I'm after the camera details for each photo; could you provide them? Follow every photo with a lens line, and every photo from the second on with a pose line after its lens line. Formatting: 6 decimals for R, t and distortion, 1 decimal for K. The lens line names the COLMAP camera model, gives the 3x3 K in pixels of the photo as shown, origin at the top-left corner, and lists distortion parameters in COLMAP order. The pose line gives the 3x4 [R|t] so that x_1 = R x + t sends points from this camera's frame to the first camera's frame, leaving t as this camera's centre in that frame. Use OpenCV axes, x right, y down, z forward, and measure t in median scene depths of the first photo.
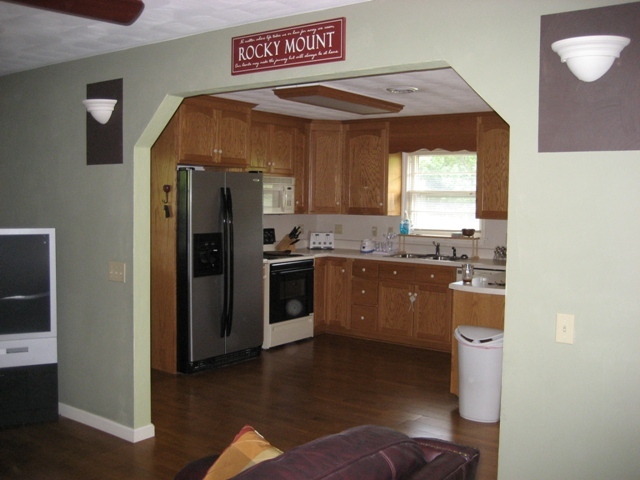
lens RADIAL K [[664.3, 0, 320.6], [0, 664.3, 231.6], [0, 0, 1]] dist [-0.150974, 0.212307]
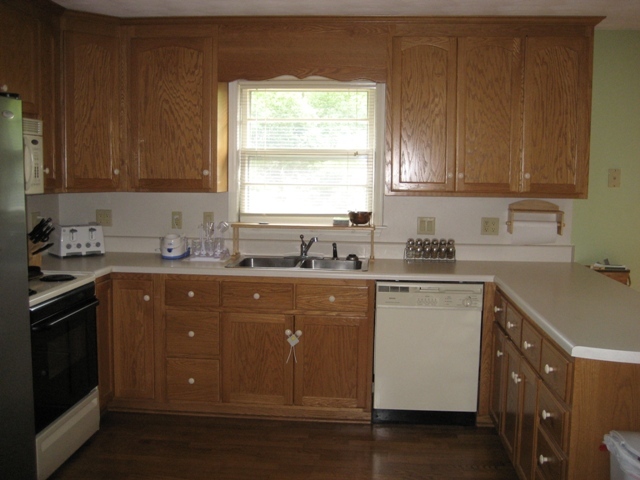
lens RADIAL K [[664.3, 0, 320.6], [0, 664.3, 231.6], [0, 0, 1]] dist [-0.150974, 0.212307]
pose [[0.847632, -0.052574, 0.527973, -0.121931], [0.027146, 0.998073, 0.055804, -0.019739], [-0.529889, -0.032968, 0.847426, 0.471024]]
